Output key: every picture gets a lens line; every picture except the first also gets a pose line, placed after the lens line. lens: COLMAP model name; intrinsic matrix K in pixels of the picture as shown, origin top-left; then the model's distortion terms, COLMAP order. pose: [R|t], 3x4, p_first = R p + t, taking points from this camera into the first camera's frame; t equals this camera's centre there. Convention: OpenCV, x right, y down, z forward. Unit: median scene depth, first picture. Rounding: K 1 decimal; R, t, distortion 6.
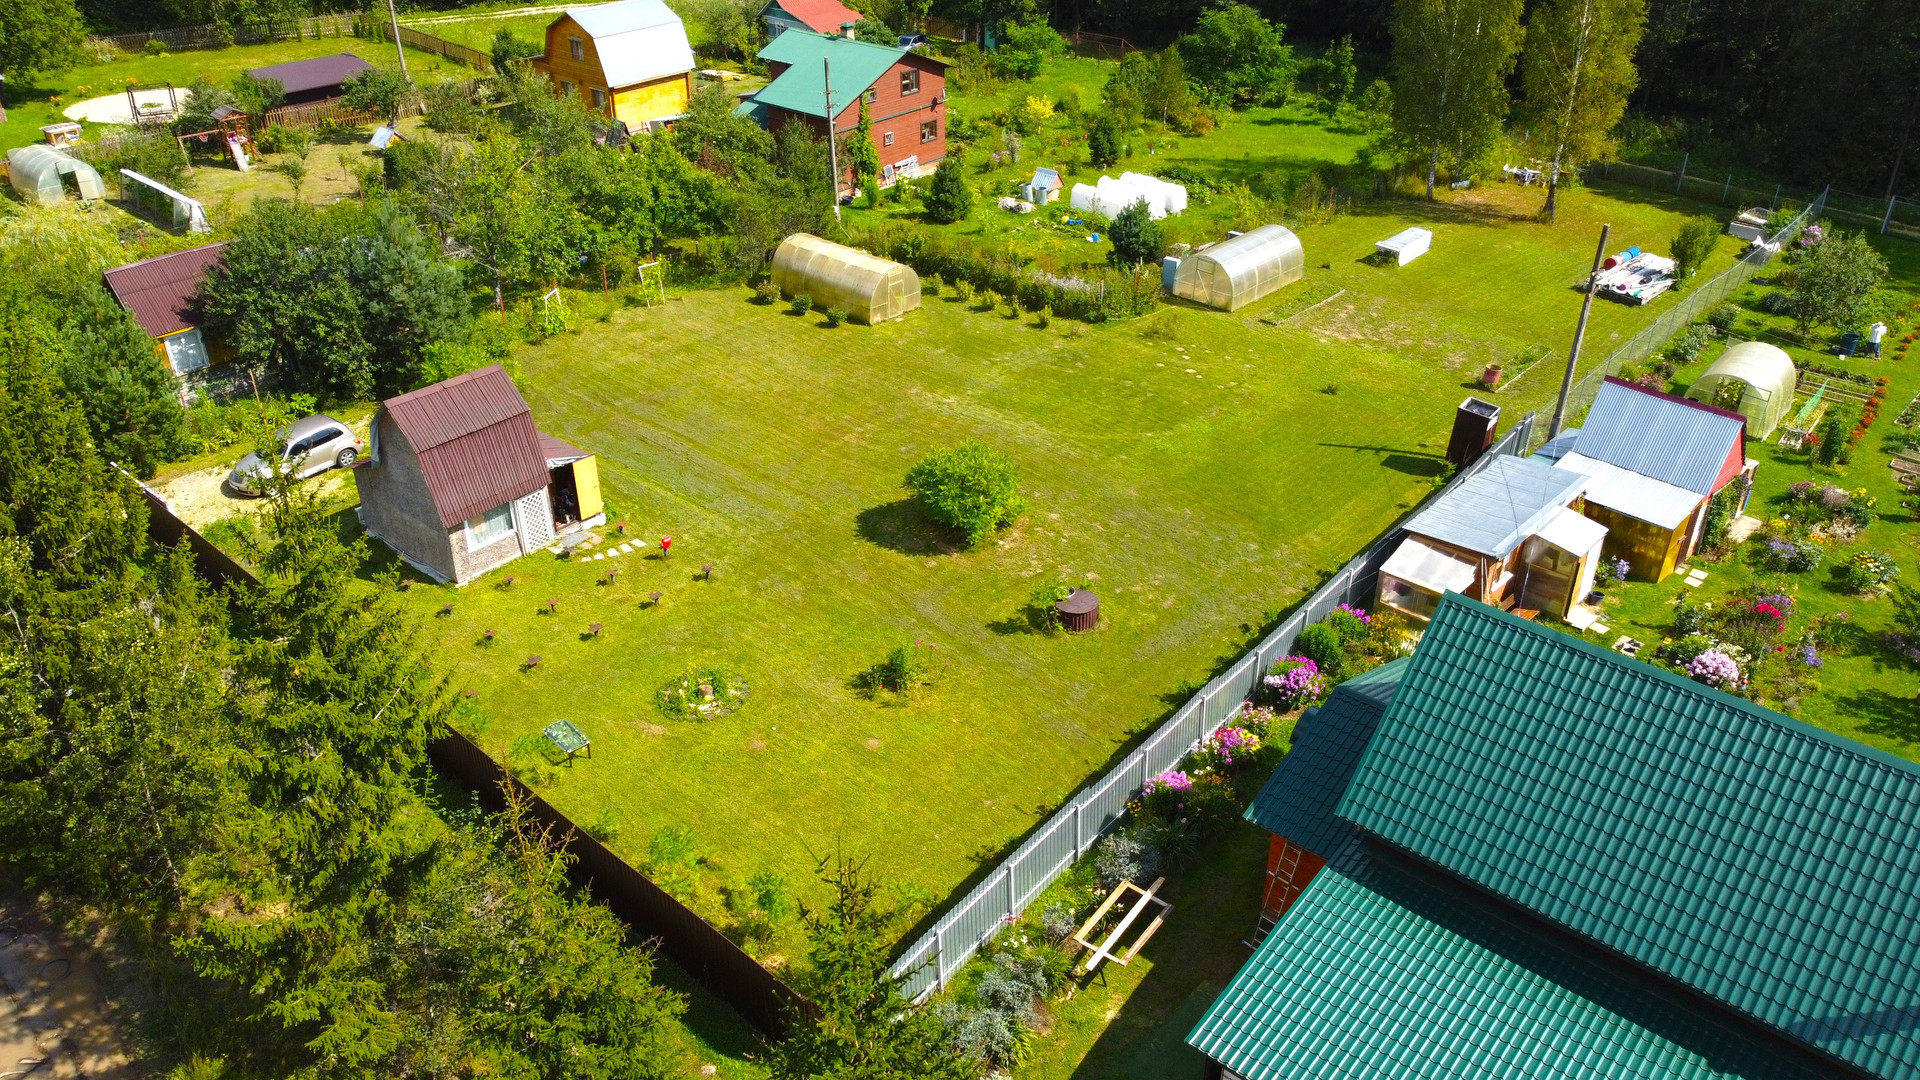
lens RADIAL K [[1451.5, 0, 955.5], [0, 1451.5, 536.7], [0, 0, 1]] dist [0.004919, -0.009999]
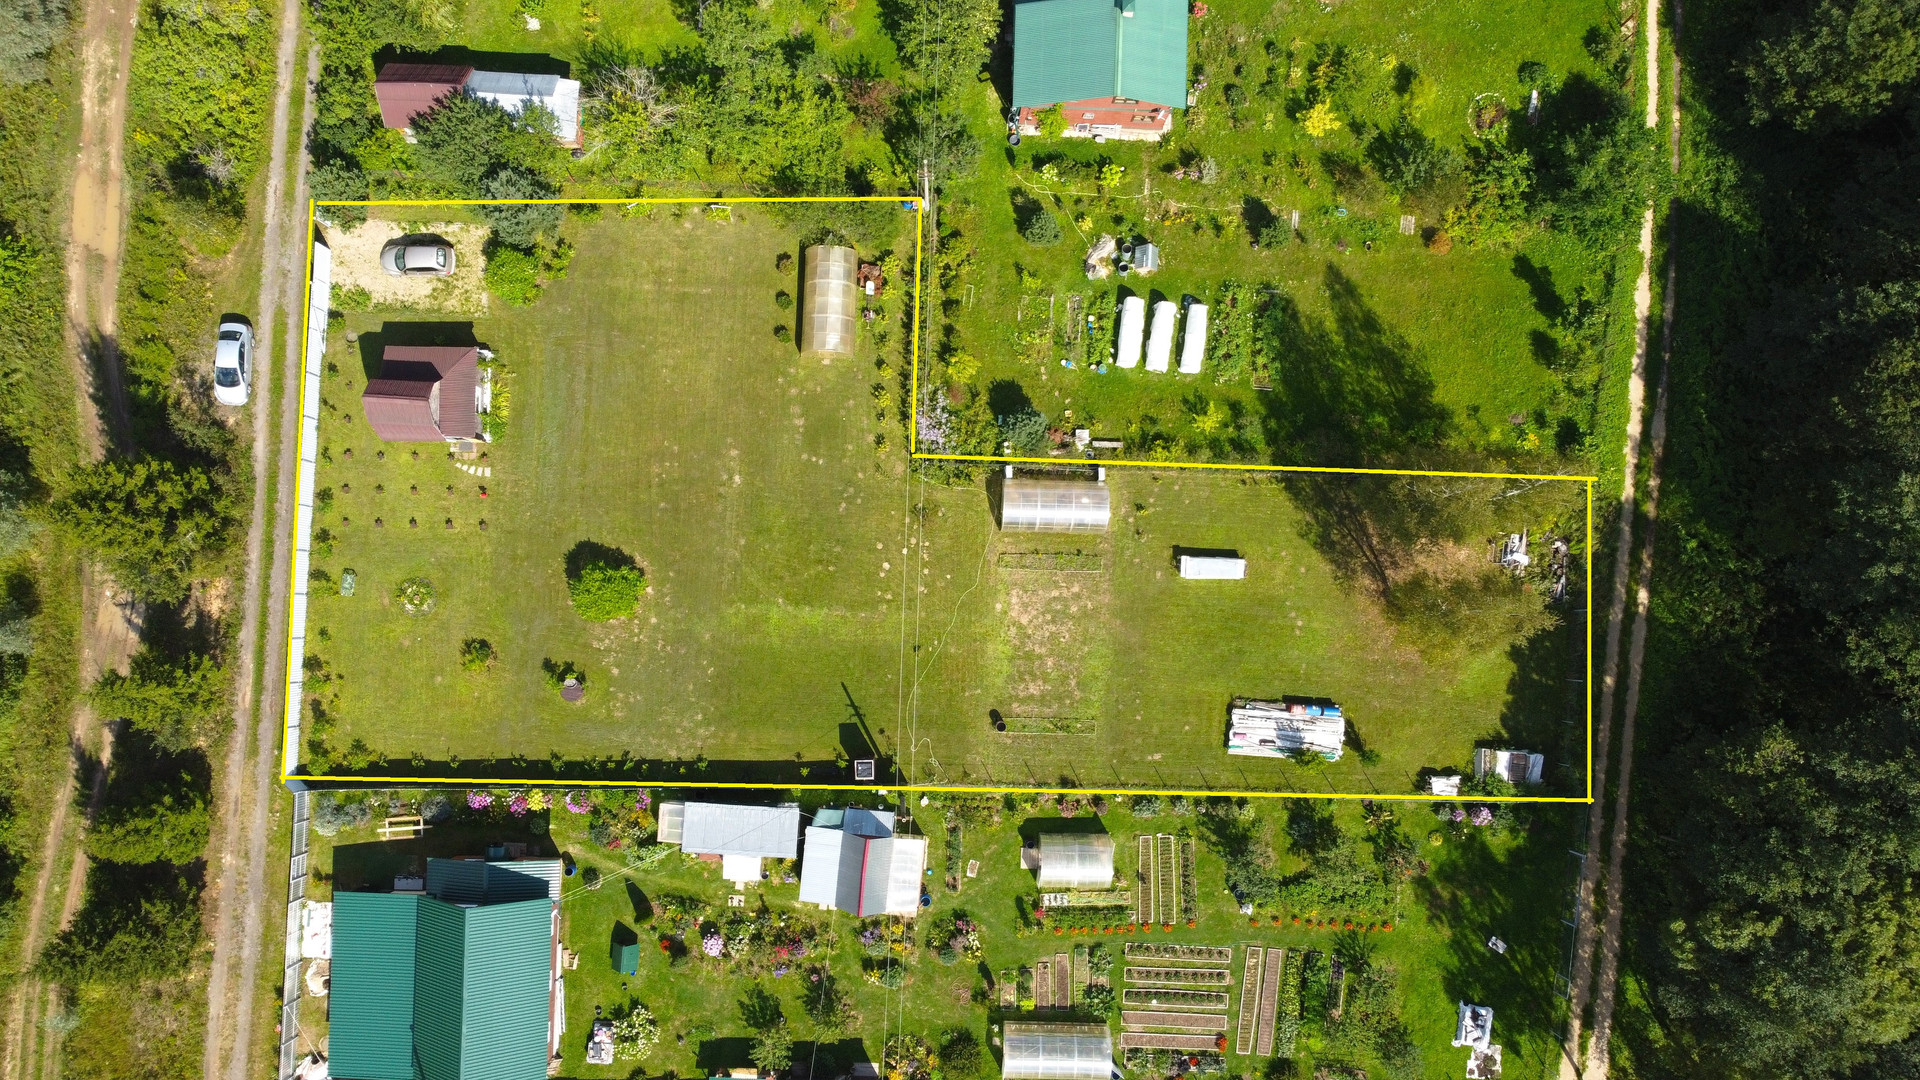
lens RADIAL K [[1451.5, 0, 950.6], [0, 1451.5, 527.9], [0, 0, 1]] dist [0.004919, -0.009999]
pose [[0.632967, 0.773795, -0.024384, 0.213447], [-0.408462, 0.360548, 0.838549, -1.432927], [0.657656, -0.520813, 0.544281, 0.253380]]
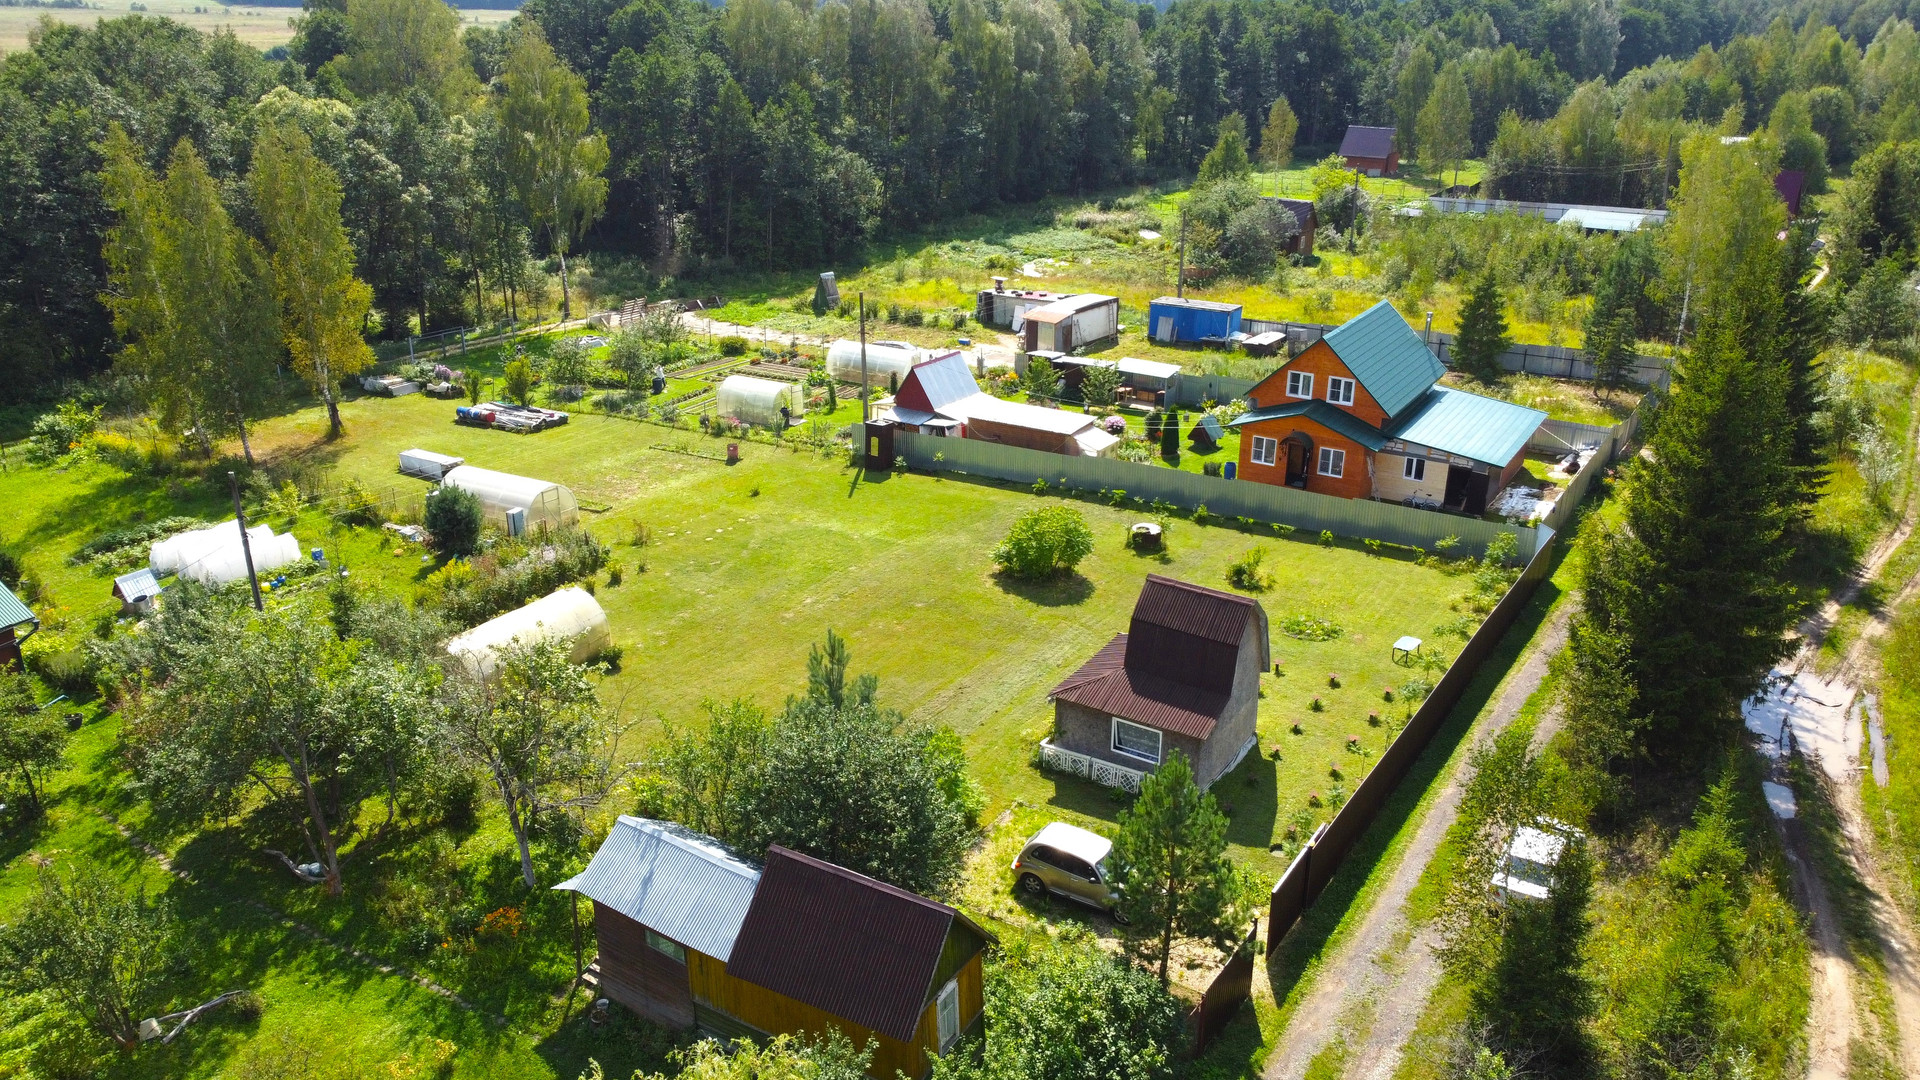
lens RADIAL K [[1451.5, 0, 954.3], [0, 1451.5, 543.9], [0, 0, 1]] dist [0.004919, -0.009999]
pose [[-0.151555, -0.366752, 0.917891, -0.956677], [0.502653, 0.770987, 0.391049, -0.474895], [-0.851100, 0.520646, 0.067502, 0.777741]]
